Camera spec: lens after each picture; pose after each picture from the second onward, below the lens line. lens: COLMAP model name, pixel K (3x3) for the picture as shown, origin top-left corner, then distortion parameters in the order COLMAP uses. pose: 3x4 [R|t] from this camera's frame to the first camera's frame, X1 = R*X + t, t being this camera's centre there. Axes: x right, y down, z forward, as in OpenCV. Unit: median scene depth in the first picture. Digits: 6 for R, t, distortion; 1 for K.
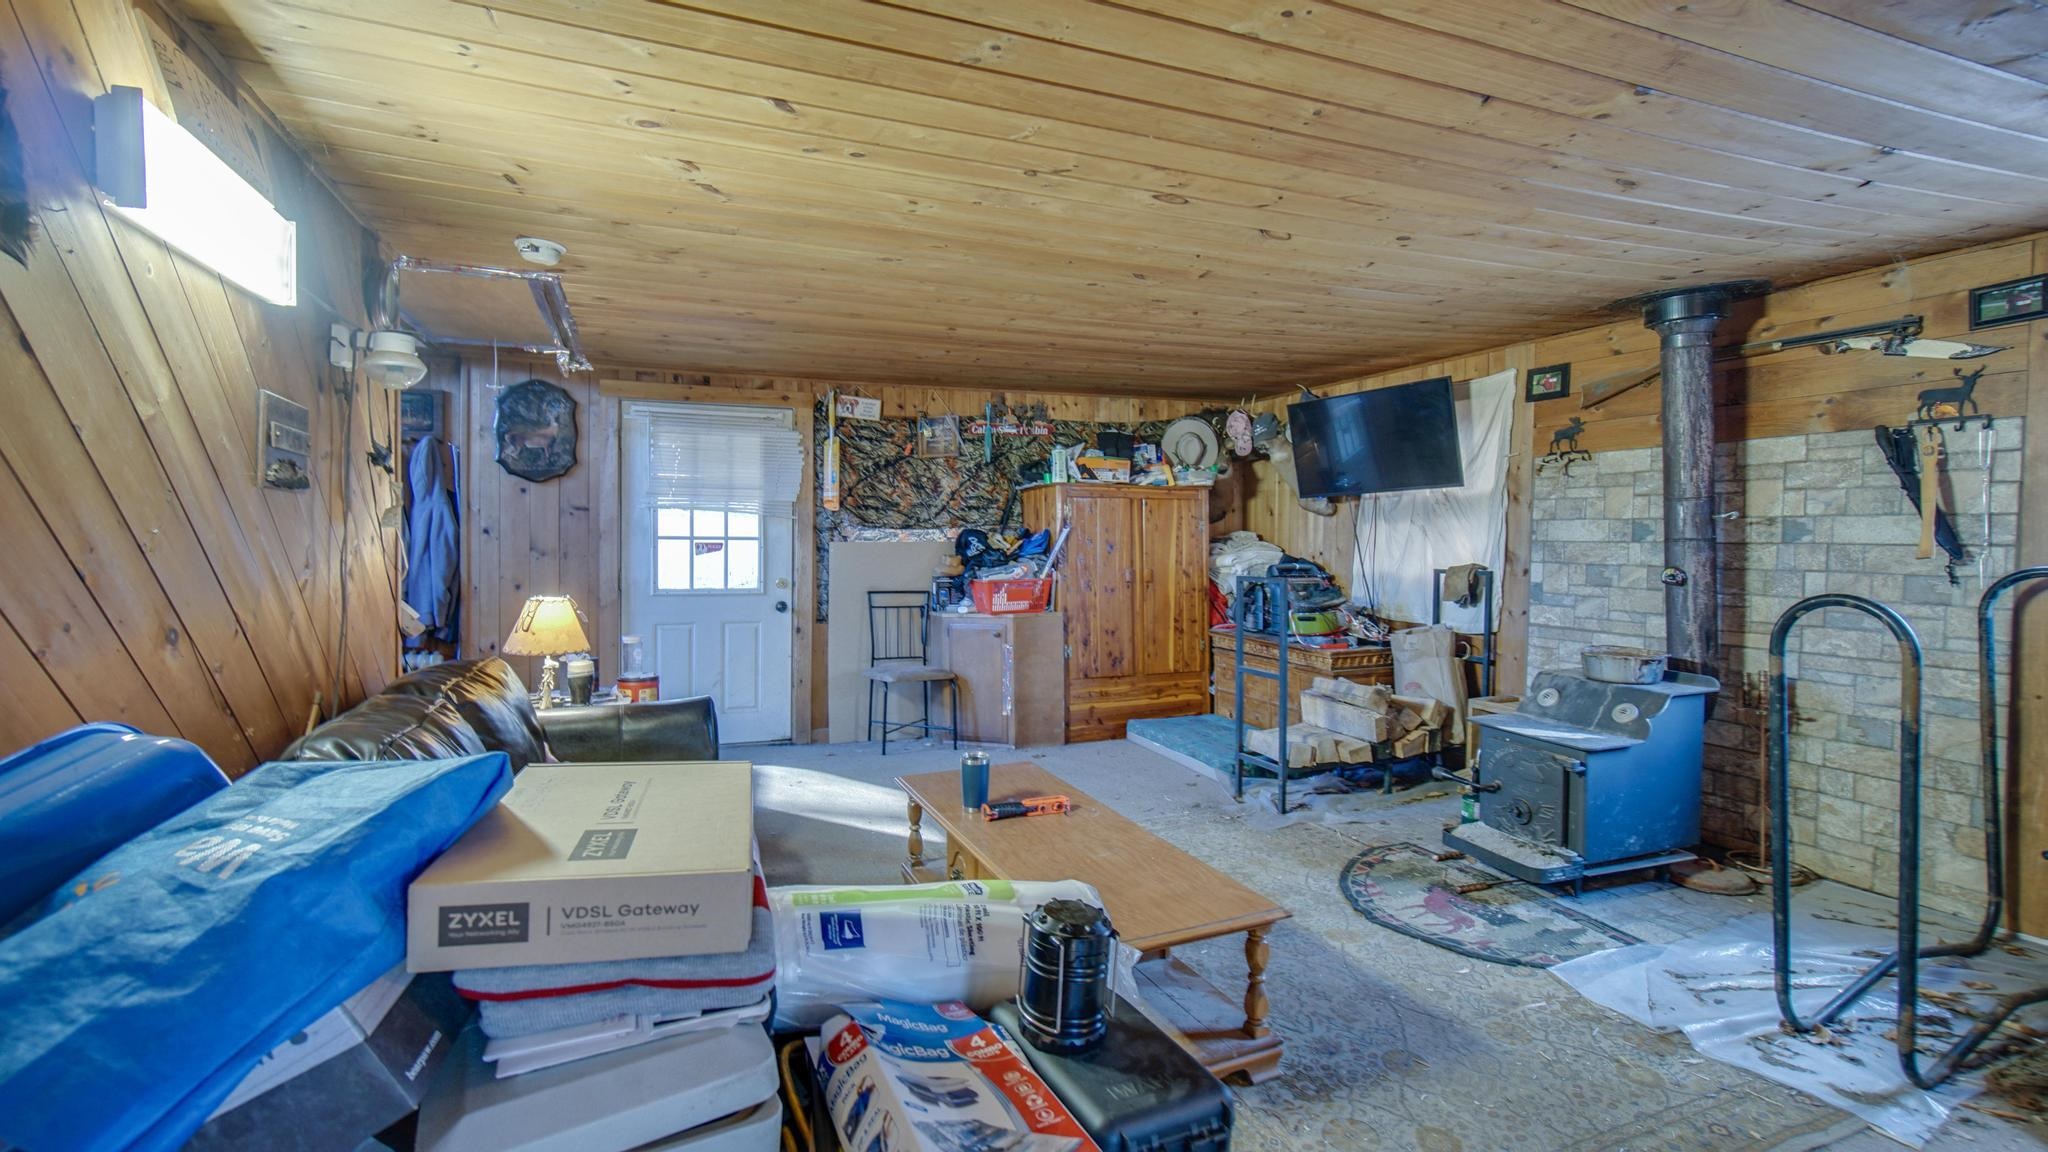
lens RADIAL K [[915.1, 0, 996.7], [0, 915.1, 558.1], [0, 0, 1]] dist [-0.004218, -0.000110]
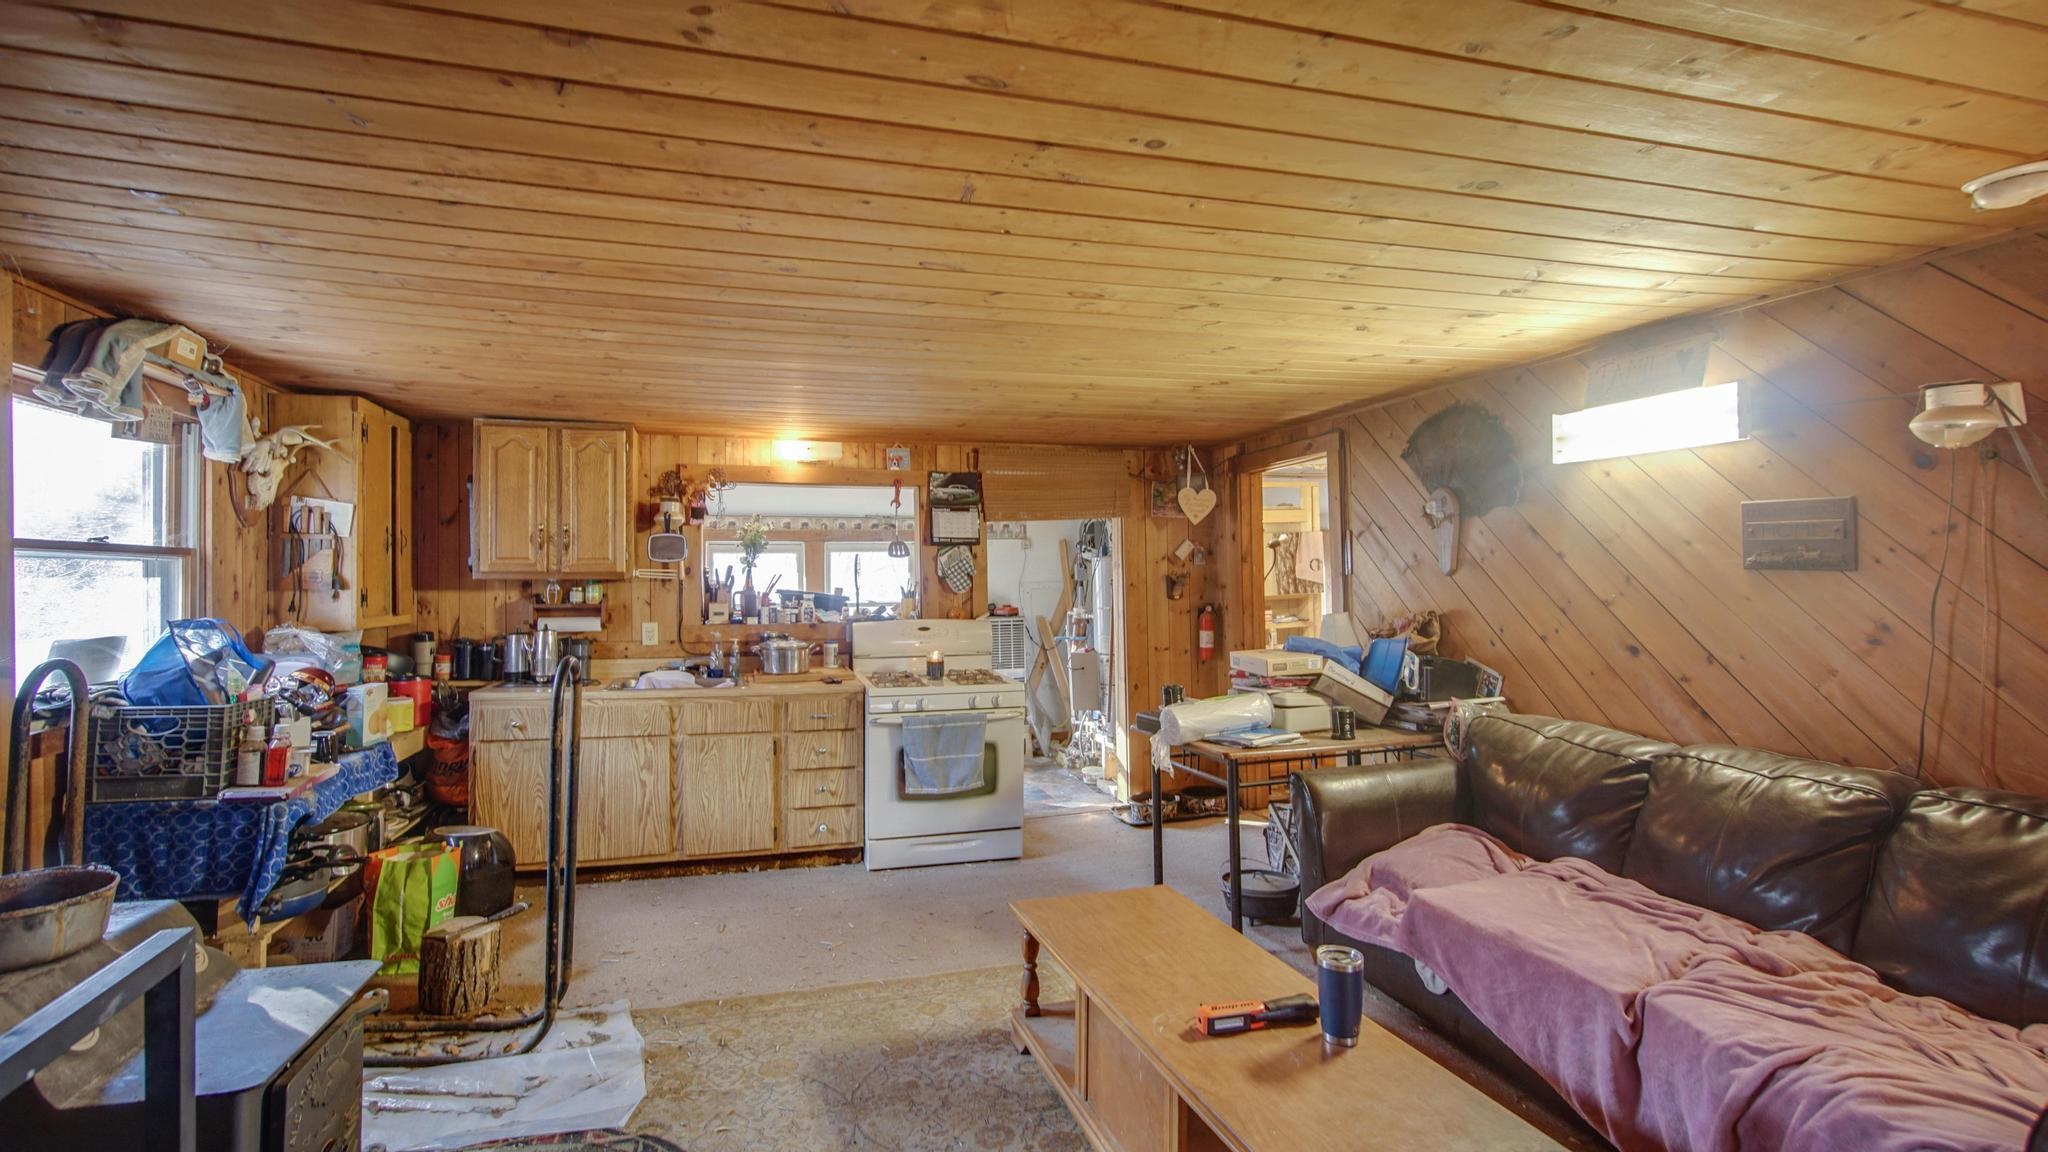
lens RADIAL K [[915.1, 0, 996.7], [0, 915.1, 558.1], [0, 0, 1]] dist [-0.004218, -0.000110]
pose [[-0.997226, 0.008199, 0.073986, 0.101915], [0.009399, 0.999830, 0.015888, -0.050570], [-0.073843, 0.016539, -0.997133, 0.987547]]
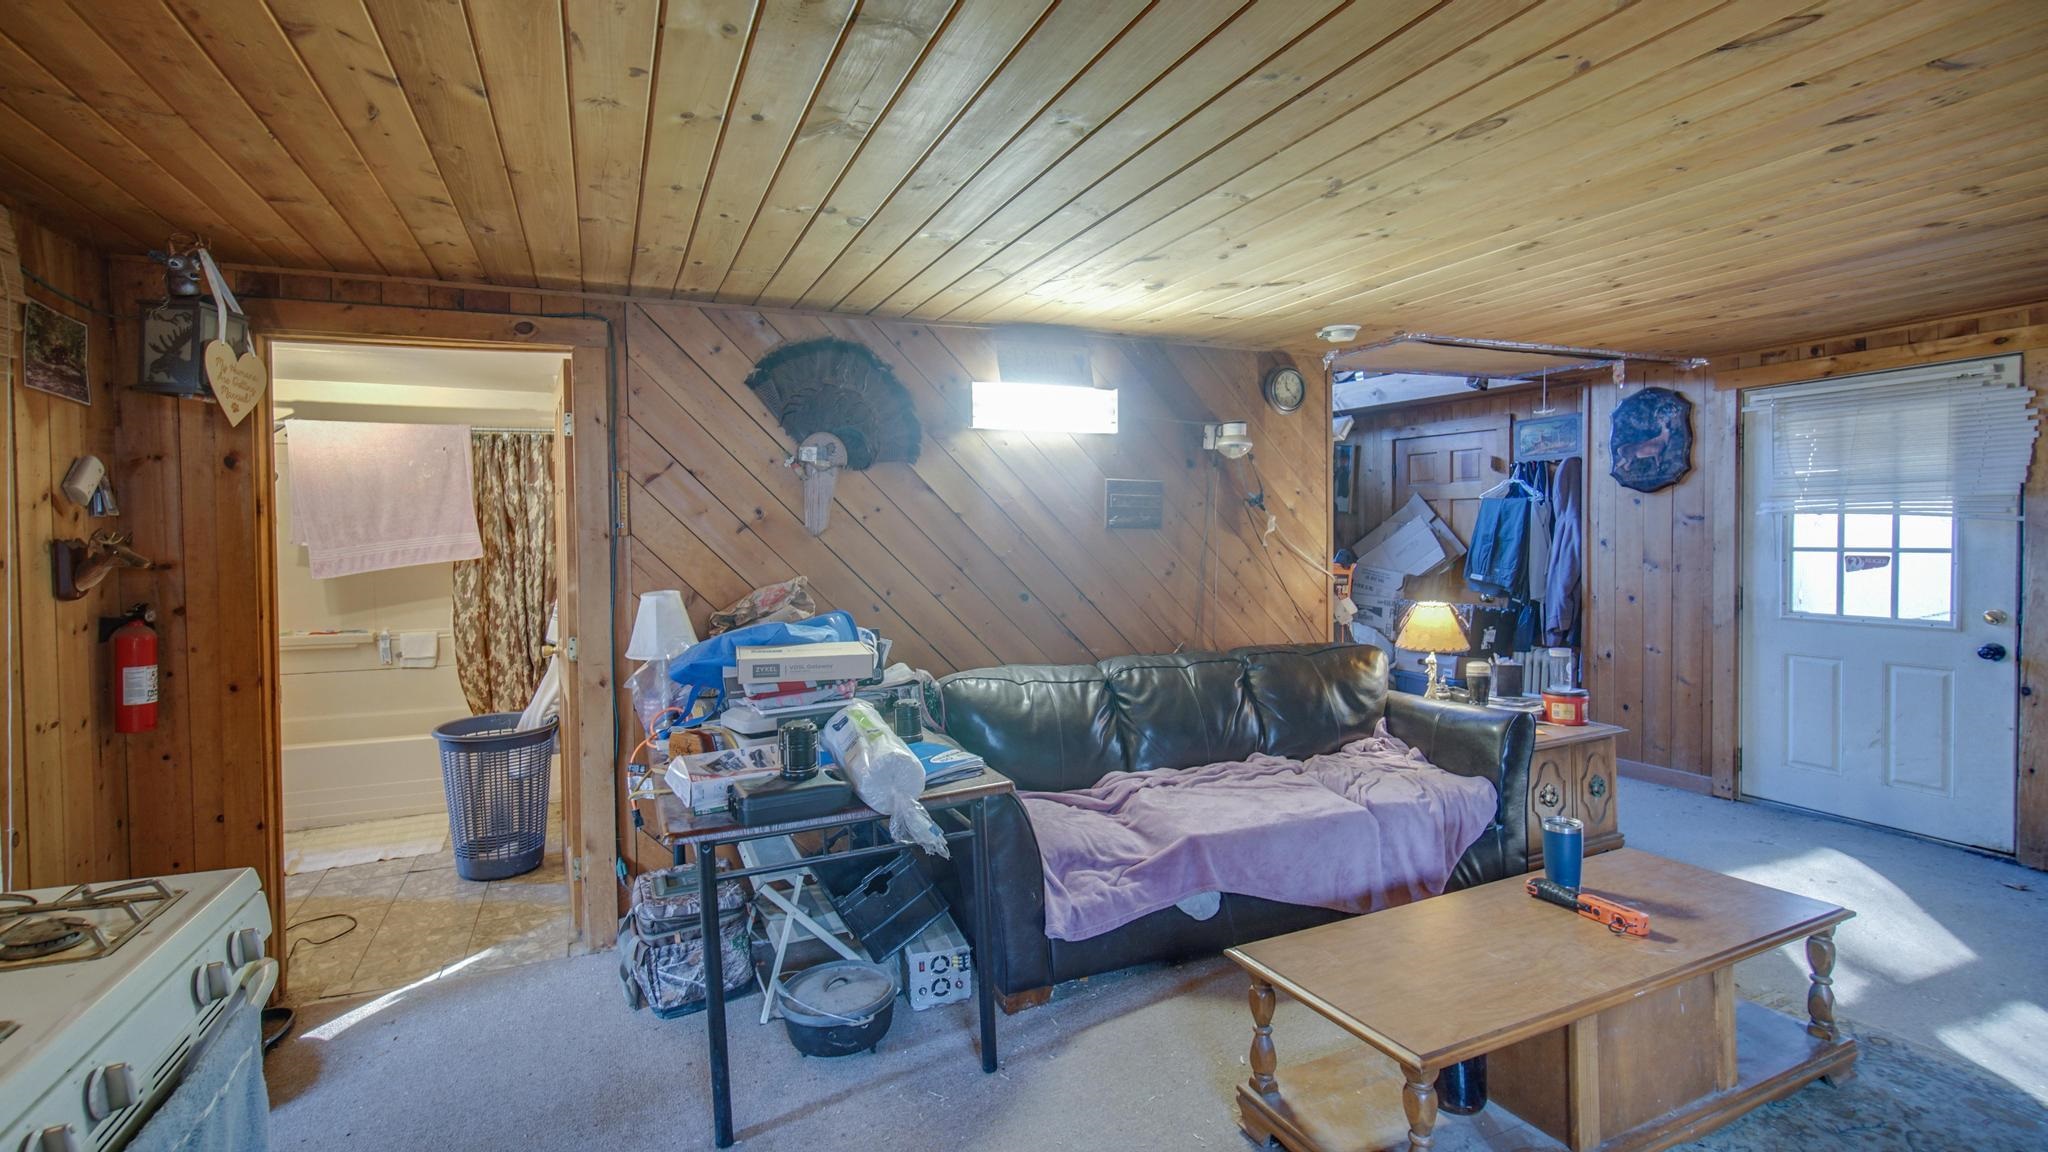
lens RADIAL K [[915.1, 0, 996.7], [0, 915.1, 558.1], [0, 0, 1]] dist [-0.004218, -0.000110]
pose [[0.041317, 0.012406, -0.999069, 0.452016], [-0.017119, 0.999785, 0.011707, -0.012634], [0.998999, 0.016619, 0.041520, 0.268184]]
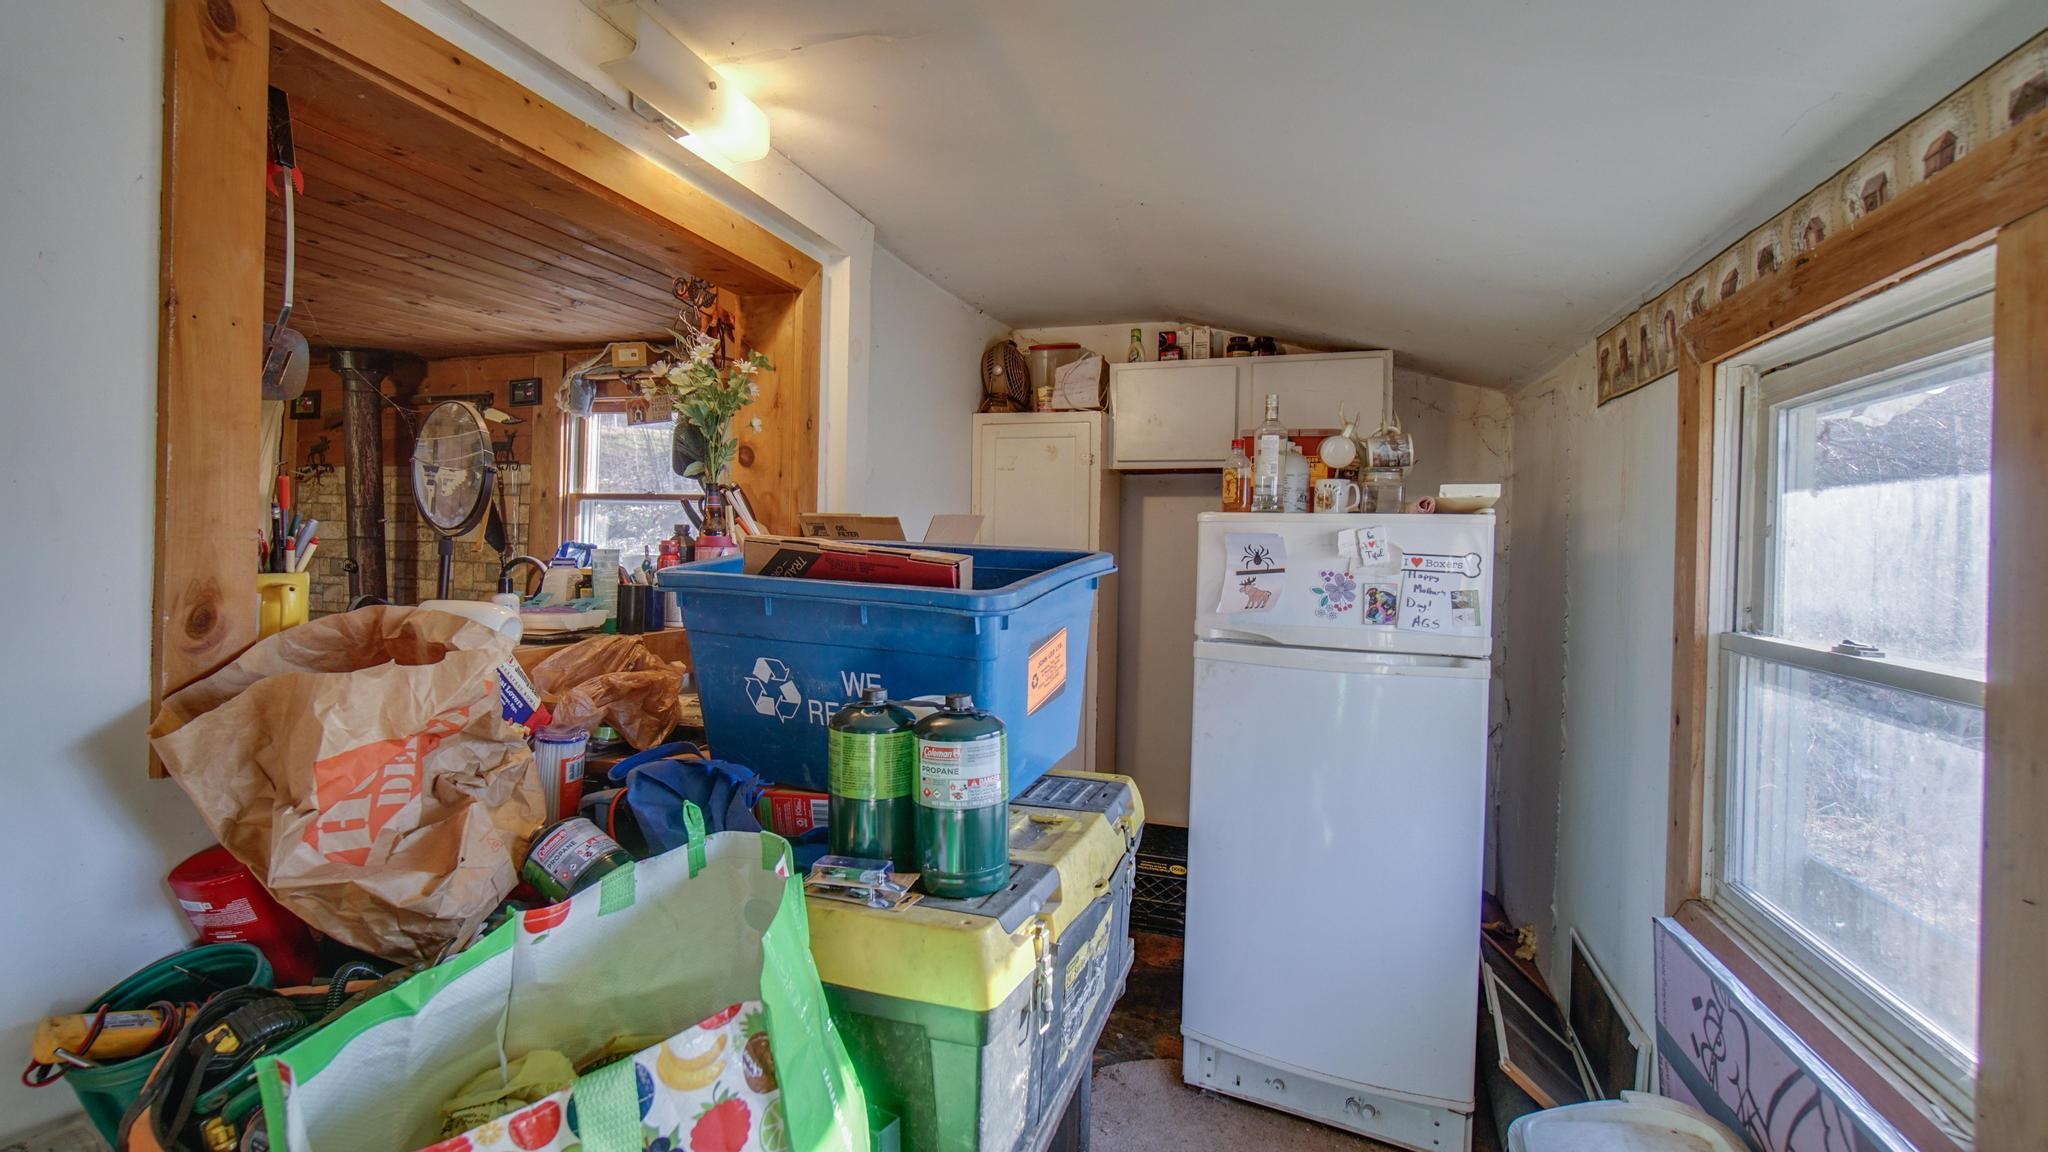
lens RADIAL K [[915.1, 0, 996.7], [0, 915.1, 558.1], [0, 0, 1]] dist [-0.004218, -0.000110]
pose [[0.640228, 0.005994, 0.768161, 0.237192], [0.000507, 0.999966, -0.008226, 0.014758], [-0.768184, 0.005656, 0.640204, -0.389392]]
